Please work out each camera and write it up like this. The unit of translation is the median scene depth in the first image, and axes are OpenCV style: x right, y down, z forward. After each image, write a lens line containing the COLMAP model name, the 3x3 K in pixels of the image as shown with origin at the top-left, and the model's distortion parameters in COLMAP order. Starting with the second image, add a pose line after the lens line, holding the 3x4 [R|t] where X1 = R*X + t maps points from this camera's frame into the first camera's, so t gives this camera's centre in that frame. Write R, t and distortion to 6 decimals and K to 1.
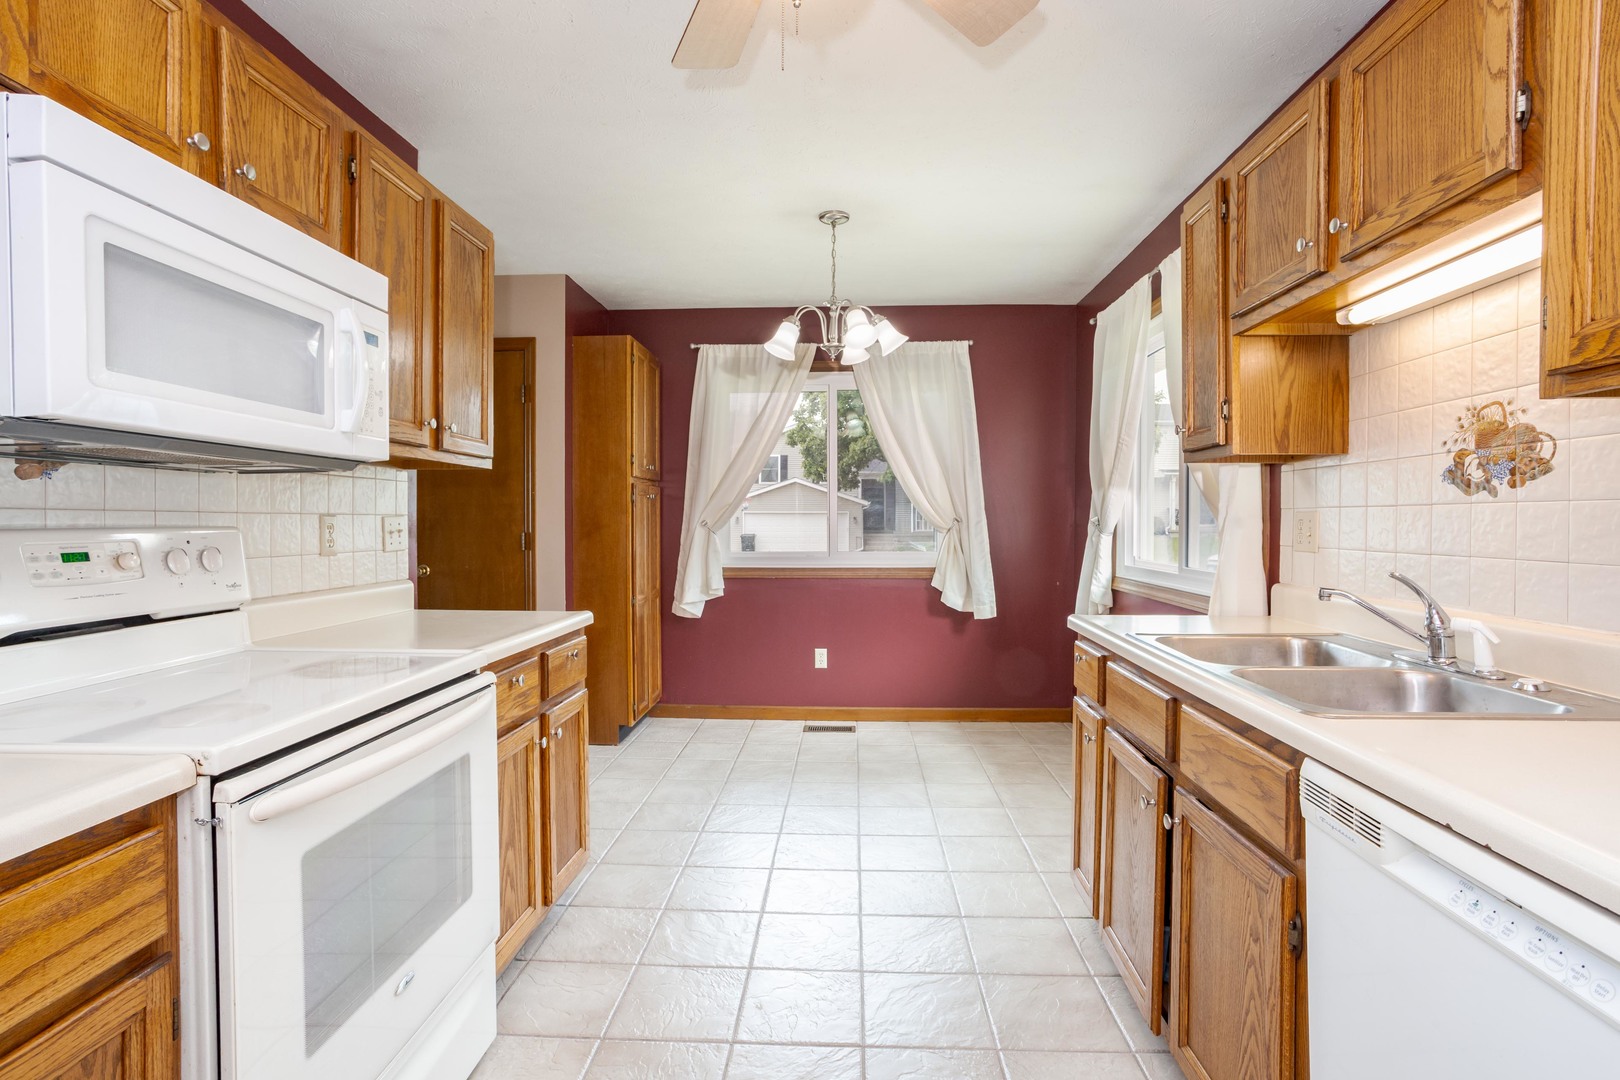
lens RADIAL K [[775.3, 0, 804.7], [0, 775.3, 521.8], [0, 0, 1]] dist [-0.060309, 0.029489]
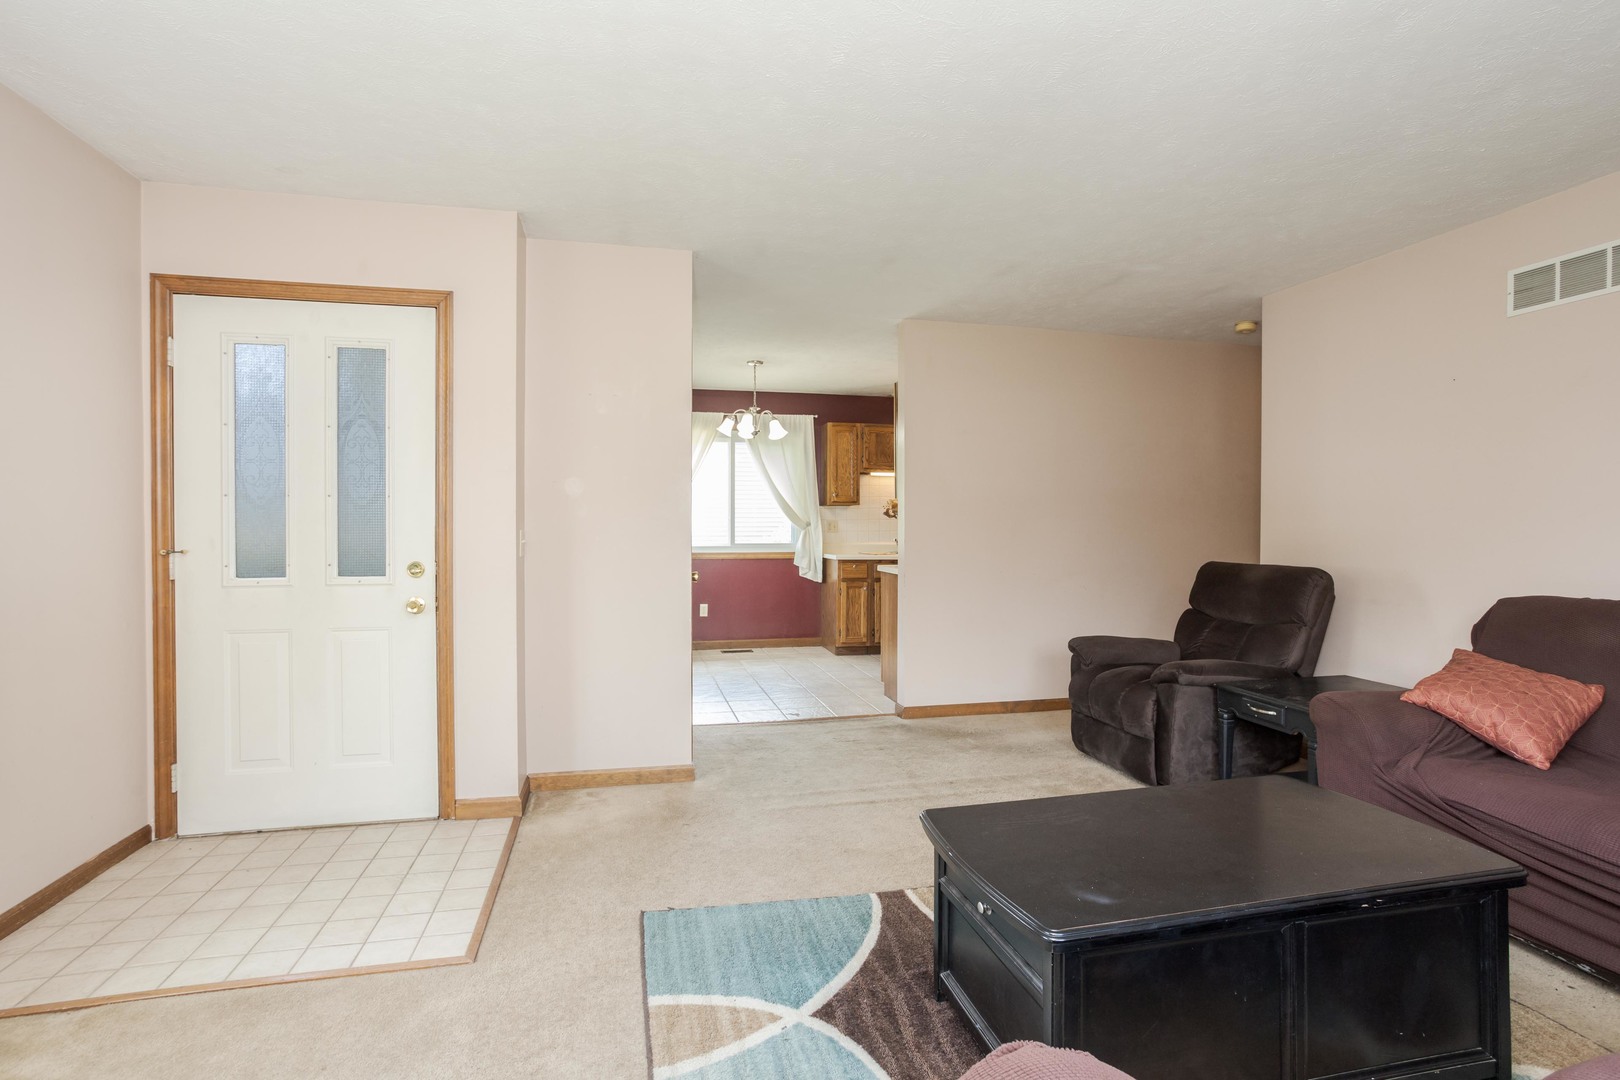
lens RADIAL K [[775.3, 0, 804.7], [0, 775.3, 521.8], [0, 0, 1]] dist [-0.060309, 0.029489]
pose [[-0.283759, 0.001029, 0.958895, -1.735490], [0.000840, 0.999999, -0.000824, -0.004331], [-0.958895, 0.000572, -0.283760, 1.378769]]
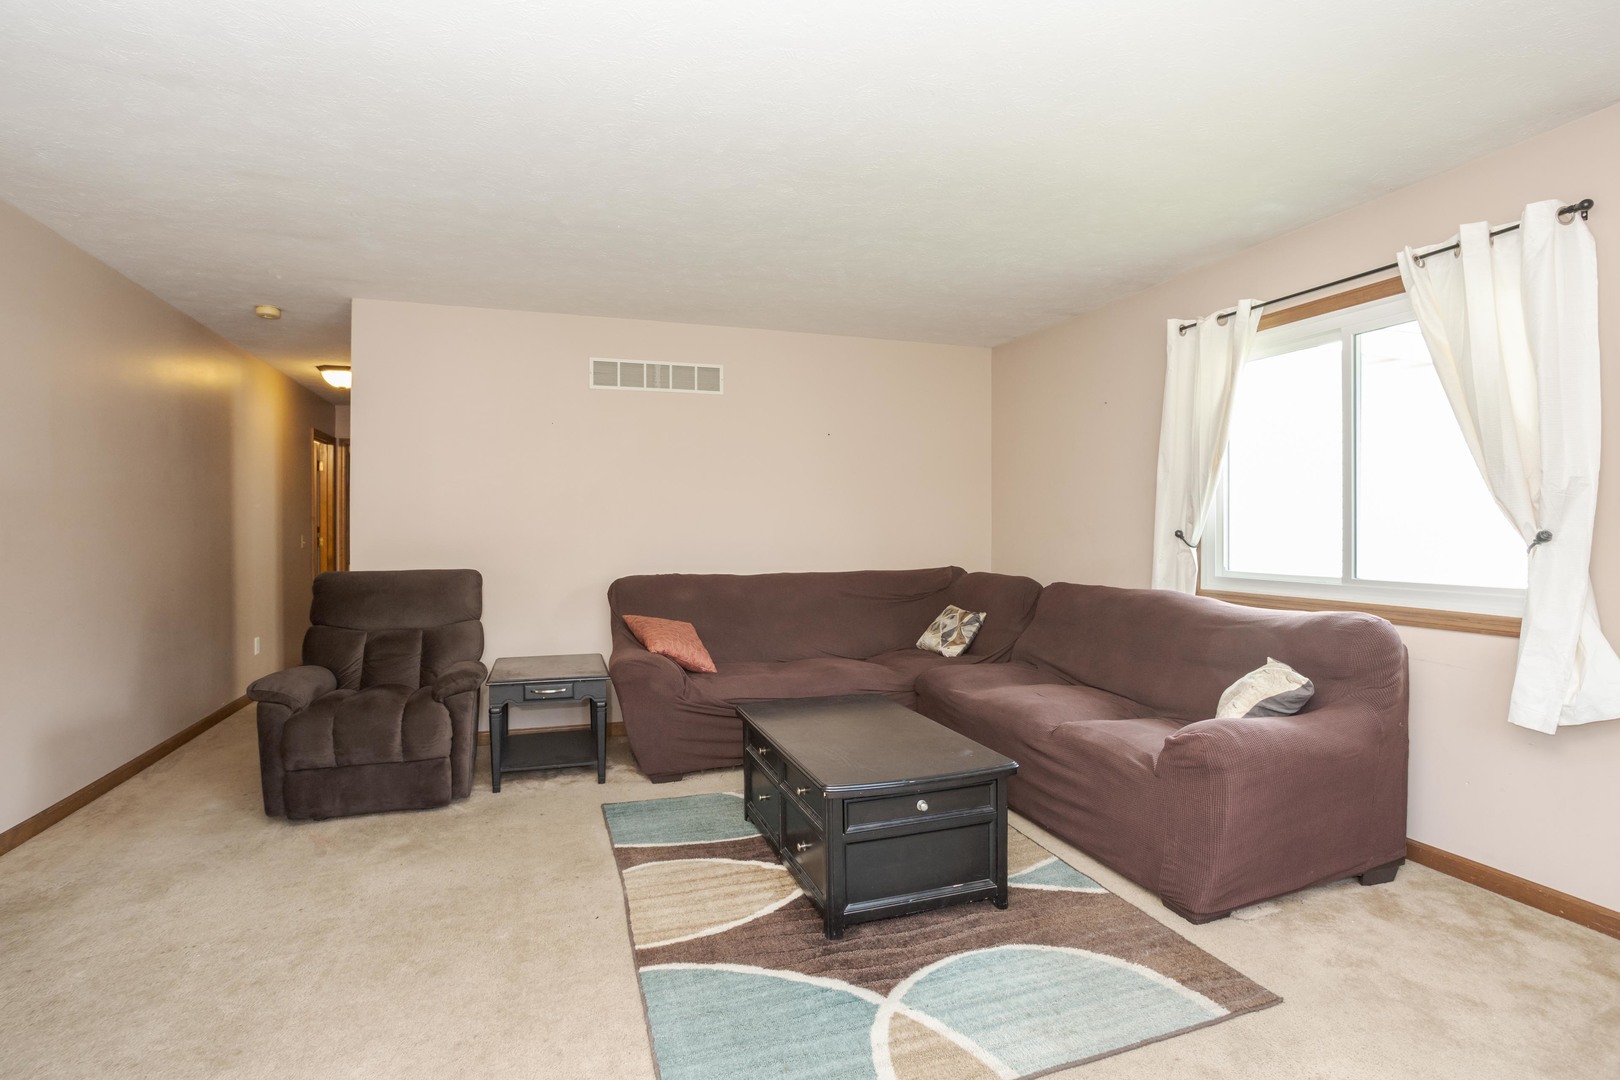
lens RADIAL K [[825.8, 0, 779.3], [0, 825.8, 526.4], [0, 0, 1]] dist [-0.028186, 0.000151]
pose [[-0.930008, 0.003818, -0.367521, -0.891059], [0.002108, 0.999985, 0.005054, -0.014615], [0.367534, 0.003925, -0.930002, 1.779888]]
